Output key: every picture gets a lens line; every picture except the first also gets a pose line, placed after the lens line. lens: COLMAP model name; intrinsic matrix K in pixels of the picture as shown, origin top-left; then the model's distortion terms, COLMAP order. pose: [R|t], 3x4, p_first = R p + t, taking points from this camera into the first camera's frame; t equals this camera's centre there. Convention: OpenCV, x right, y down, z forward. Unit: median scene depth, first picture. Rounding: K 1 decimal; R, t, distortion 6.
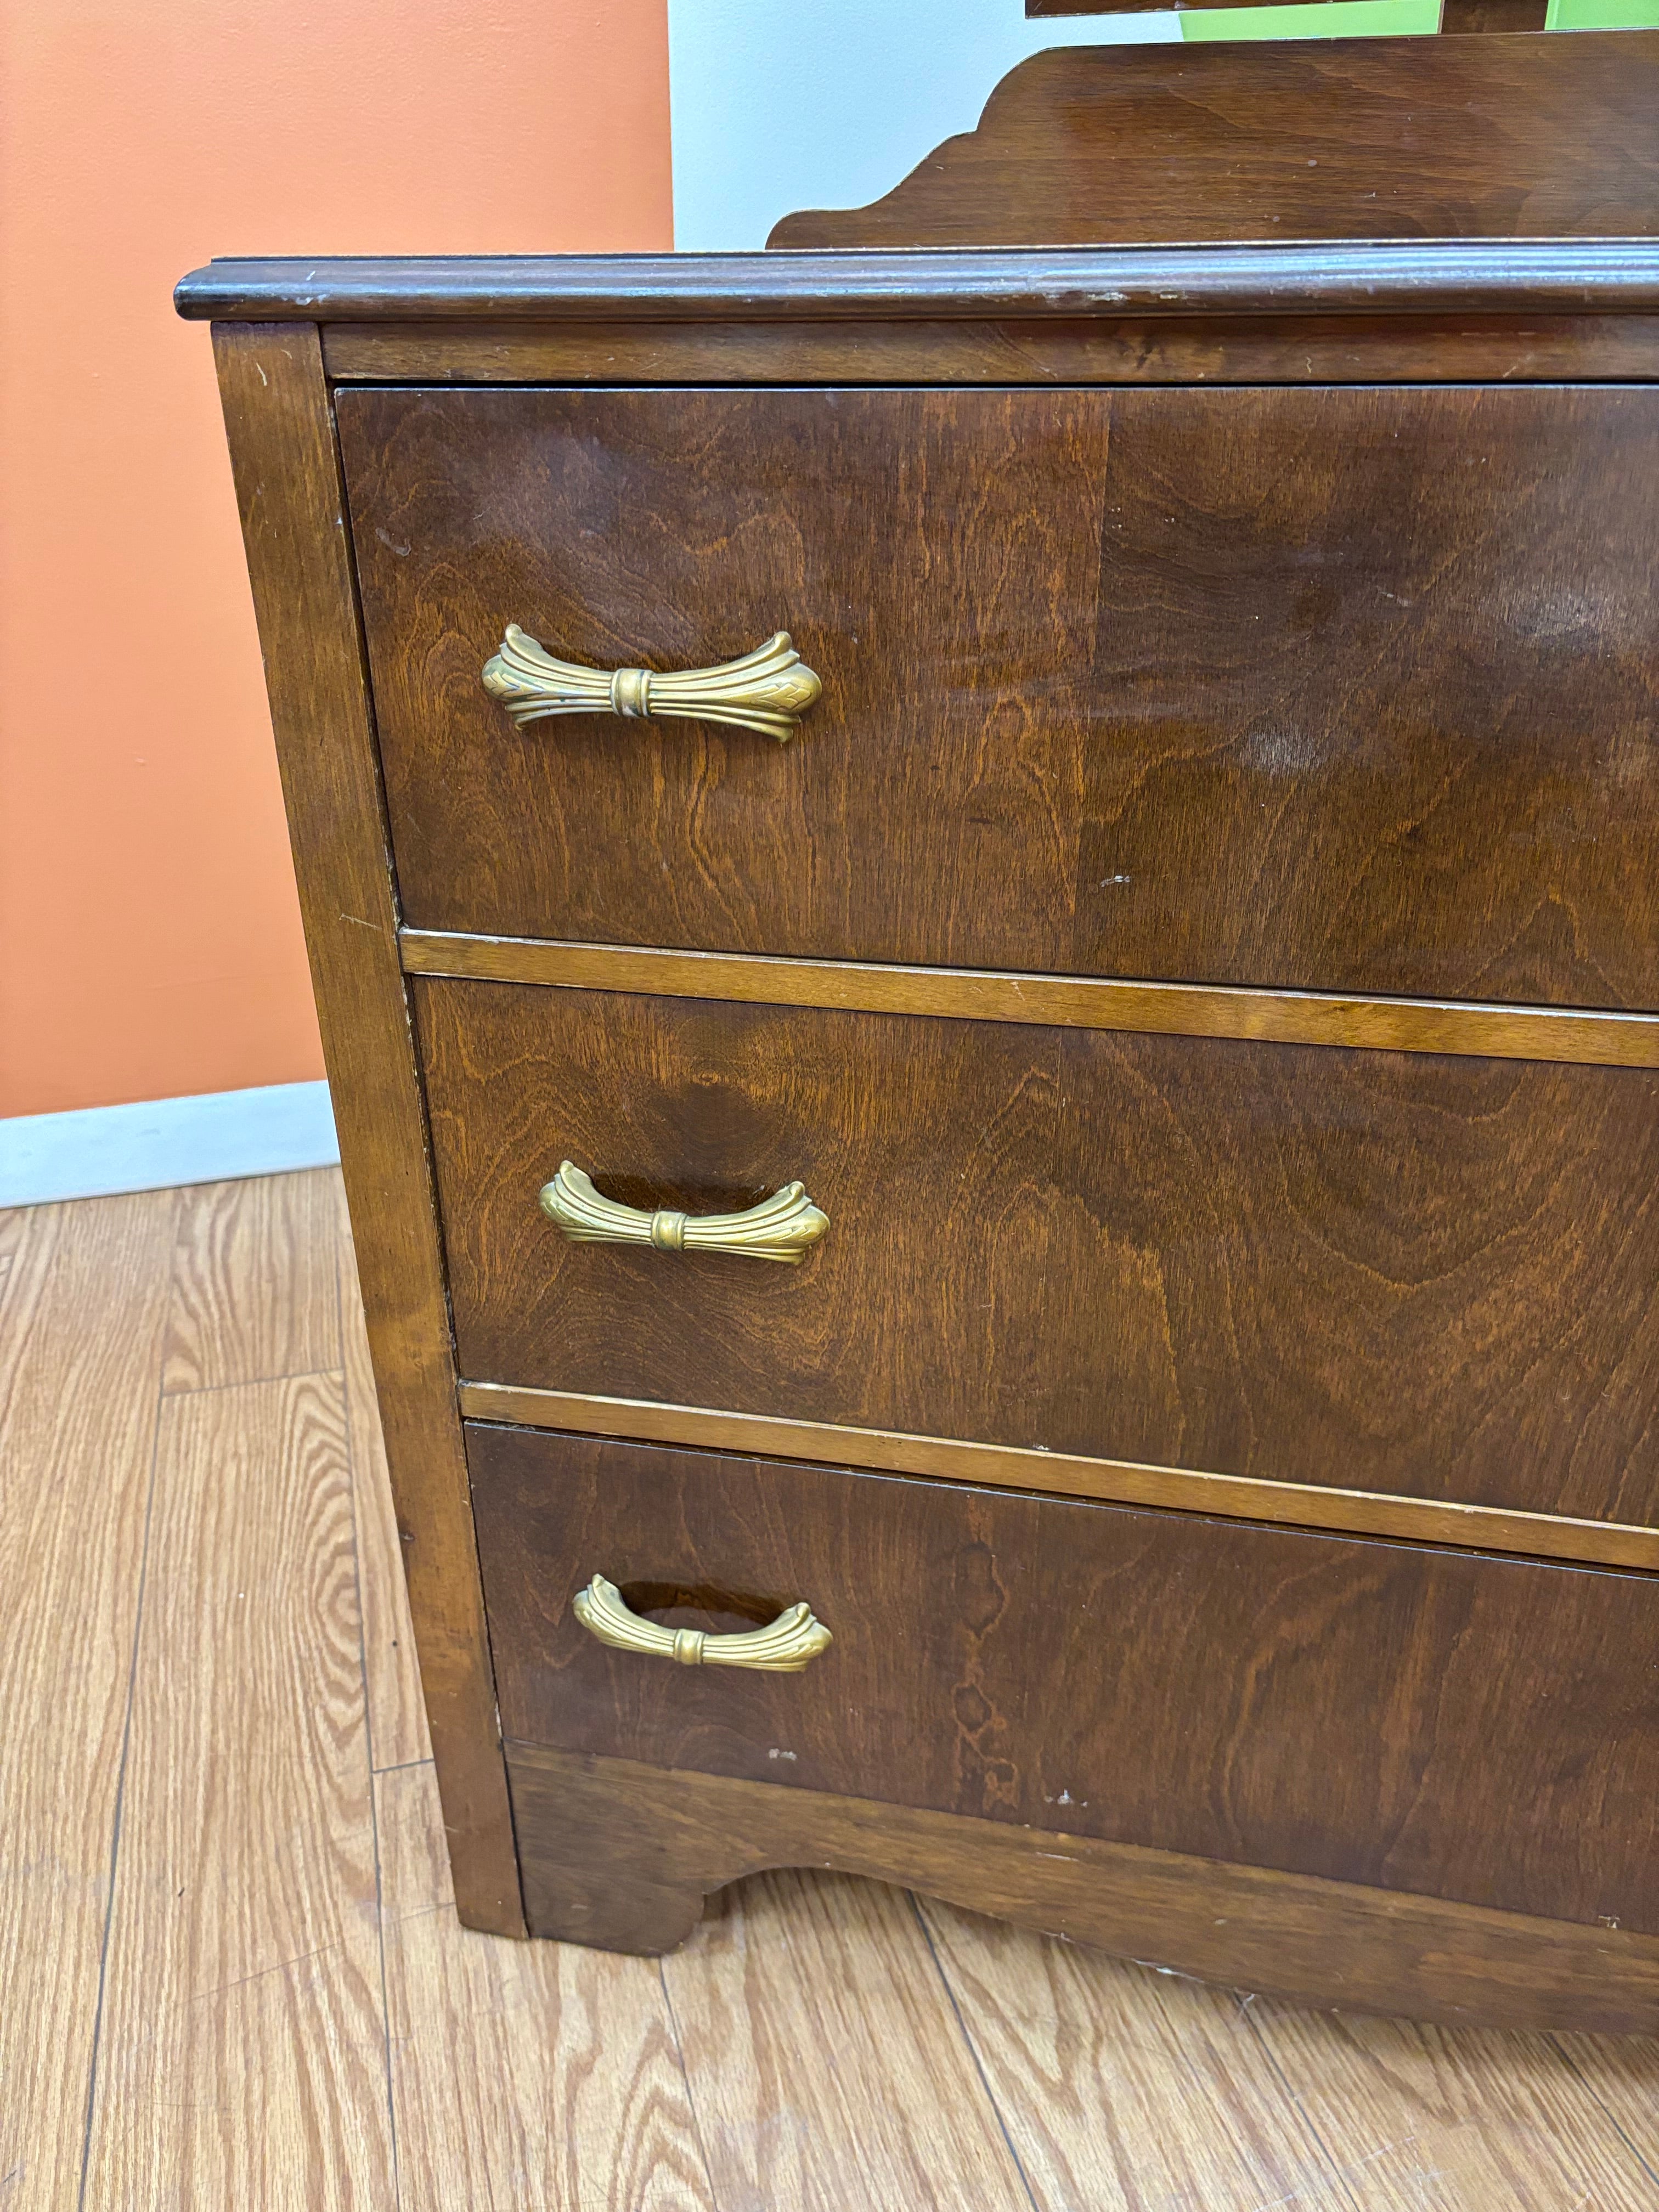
lens RADIAL K [[1684.2, 0, 829.5], [0, 1684.2, 1106.0], [0, 0, 1]] dist [0.036328, -0.052972]
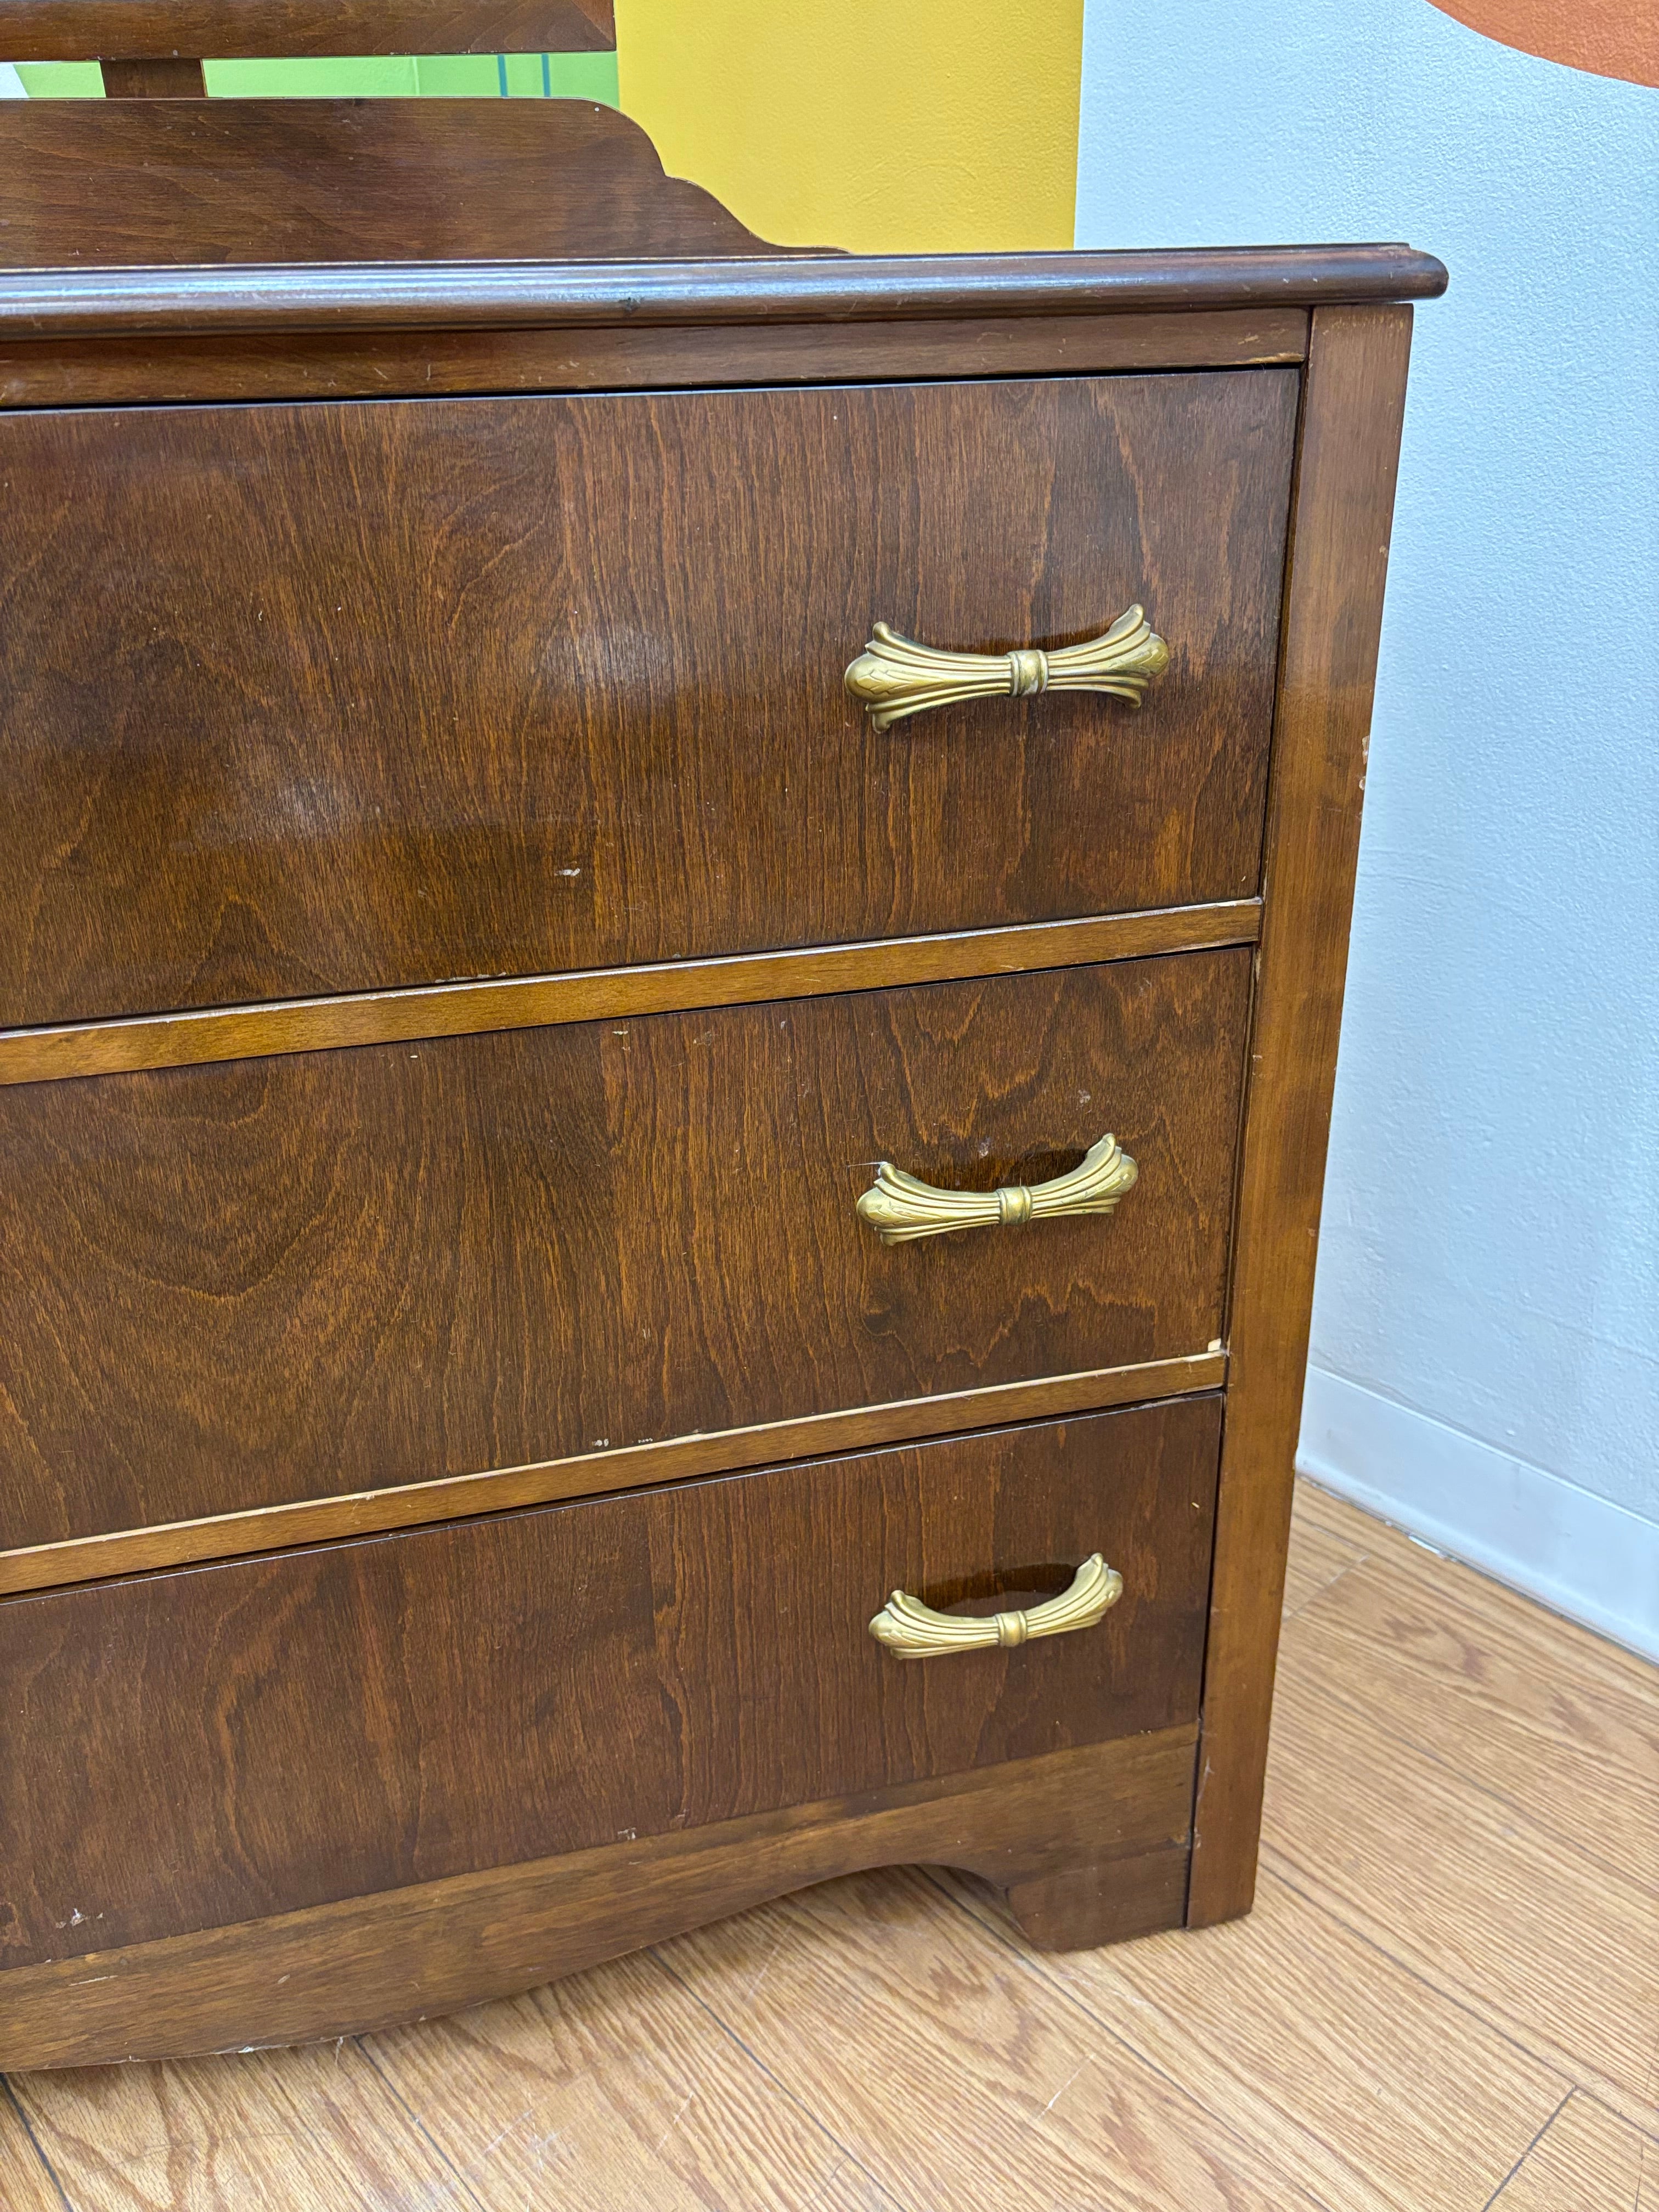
lens RADIAL K [[1670.2, 0, 836.0], [0, 1670.2, 1113.1], [0, 0, 1]] dist [0.048112, -0.066409]
pose [[0.897046, -0.193509, 0.397320, 0.217010], [0.209386, 0.977827, 0.003496, 0.053338], [-0.389187, 0.080057, 0.917673, -0.055019]]
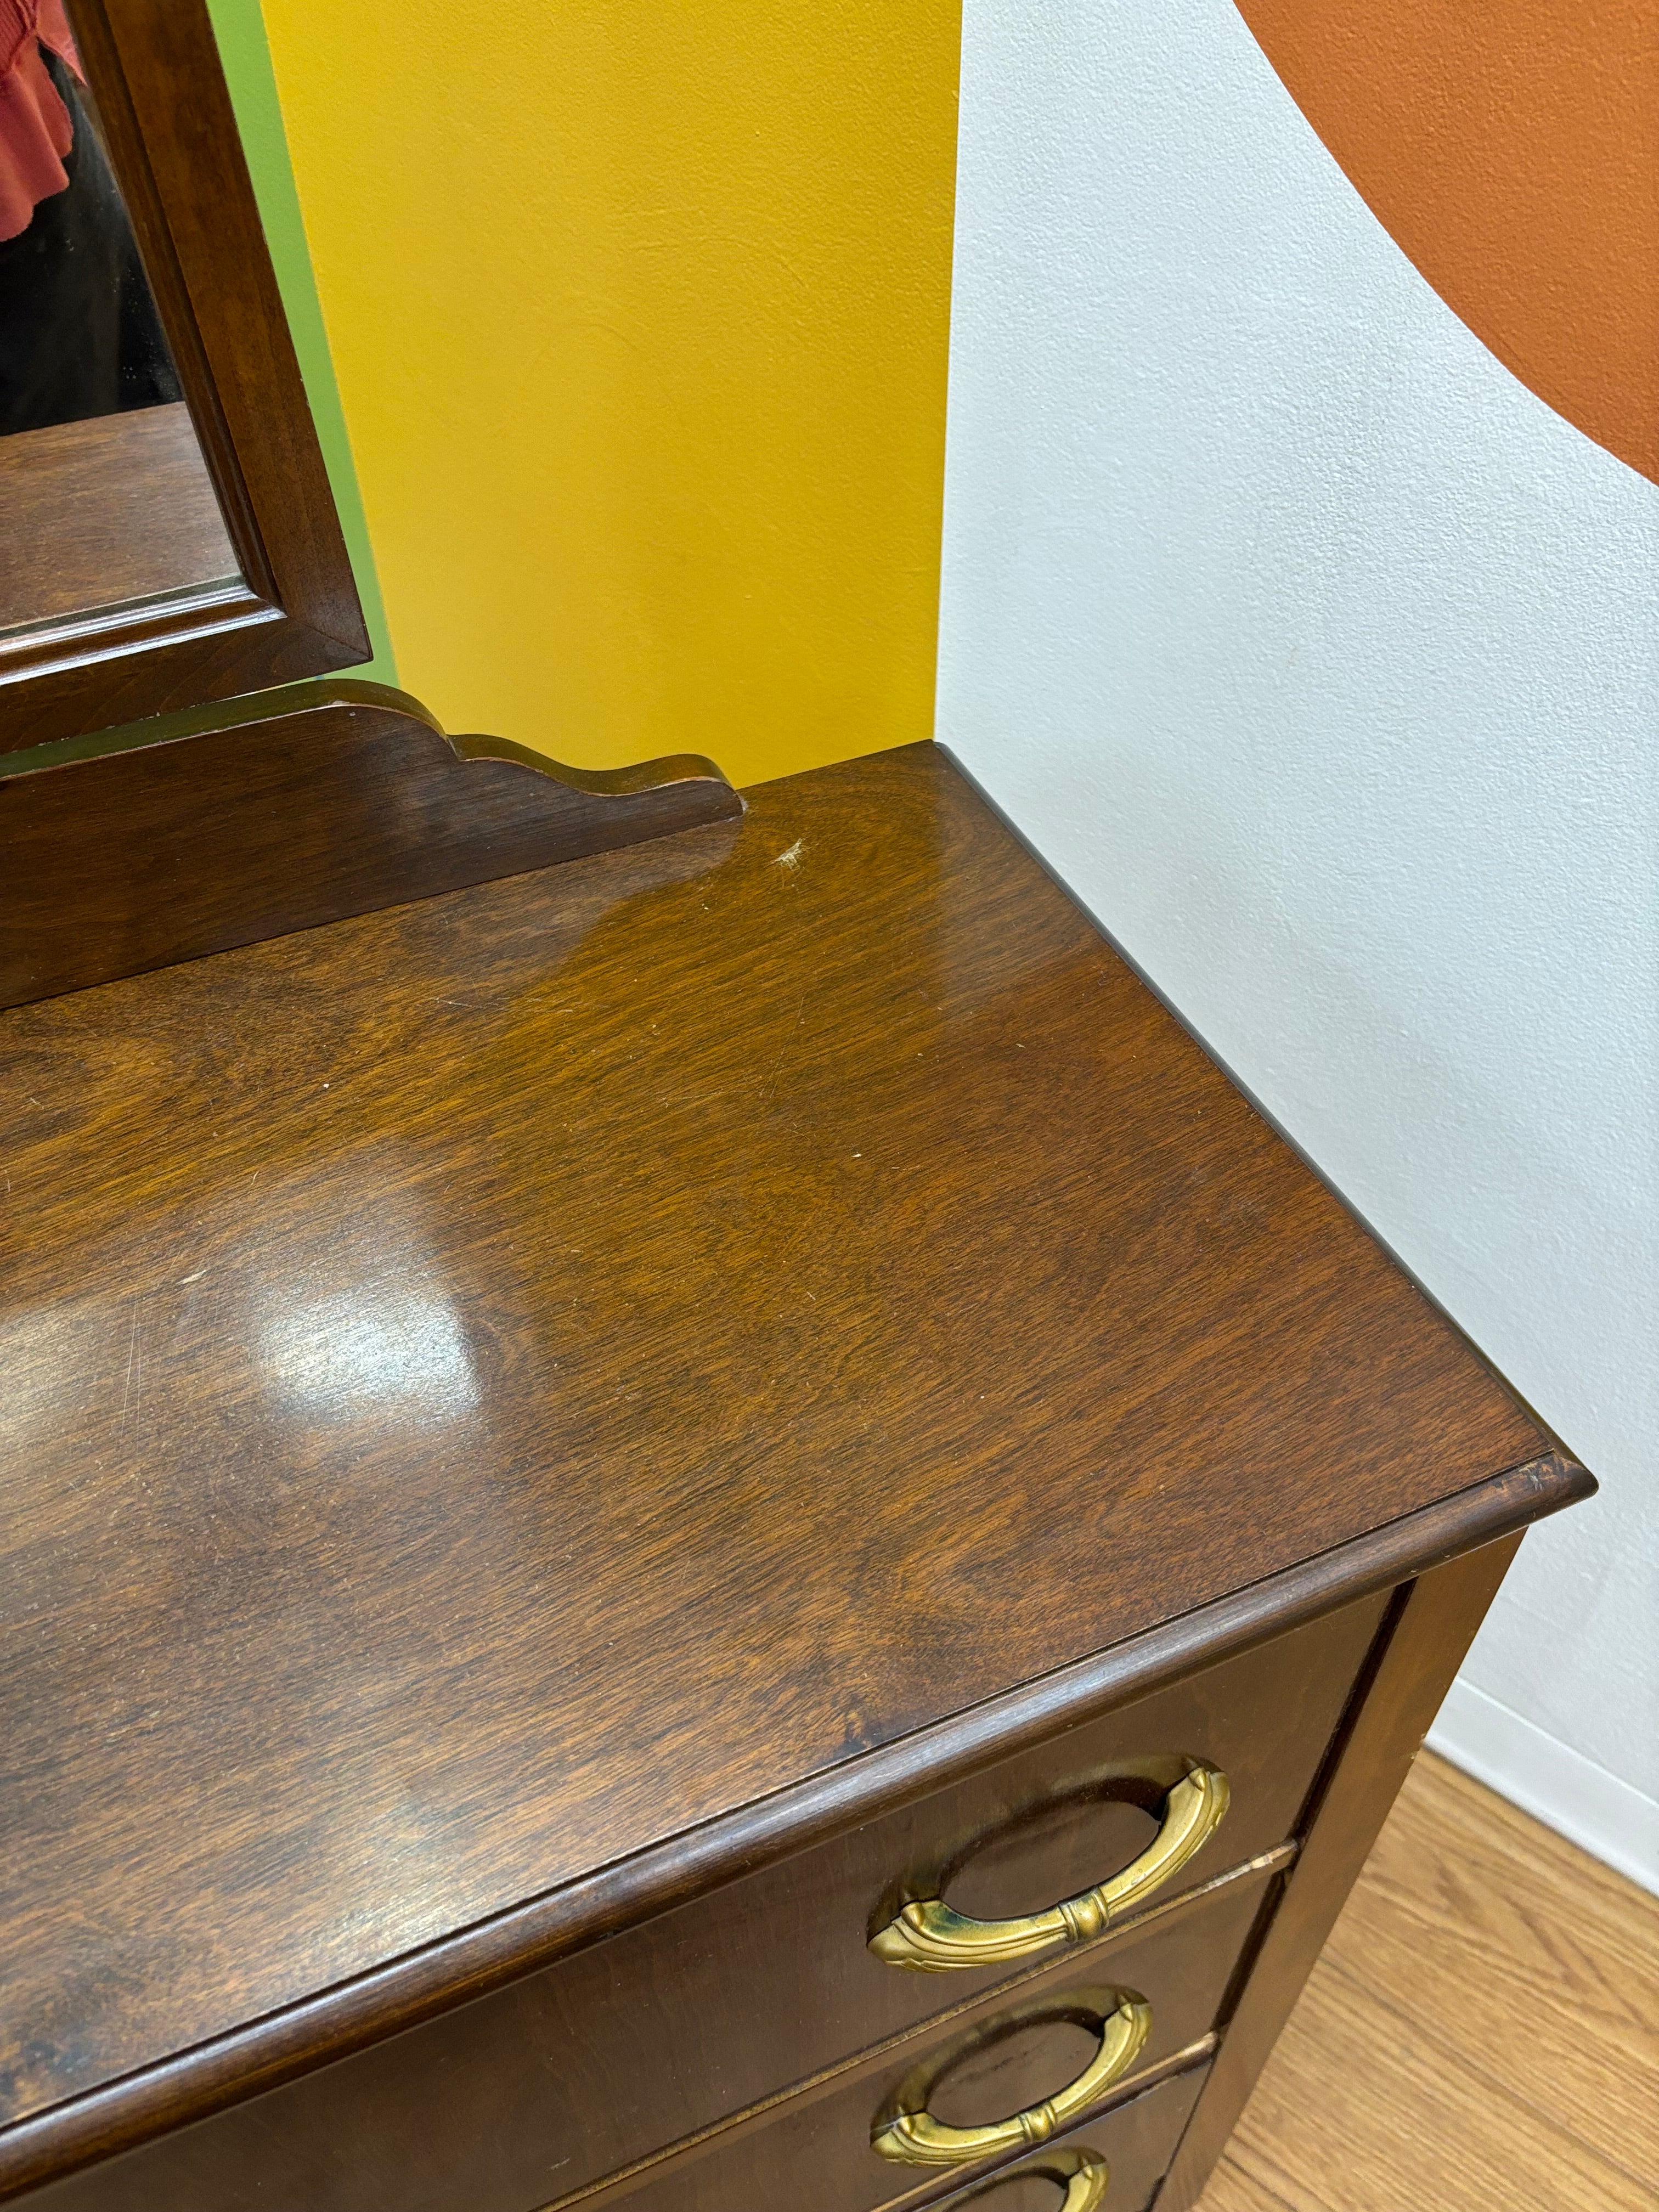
lens RADIAL K [[1670.2, 0, 836.0], [0, 1670.2, 1113.1], [0, 0, 1]] dist [0.048112, -0.066409]
pose [[0.813718, -0.413253, 0.408761, 0.411275], [0.267885, 0.890719, 0.367230, -0.607753], [-0.515850, -0.189321, 0.835498, 0.151261]]
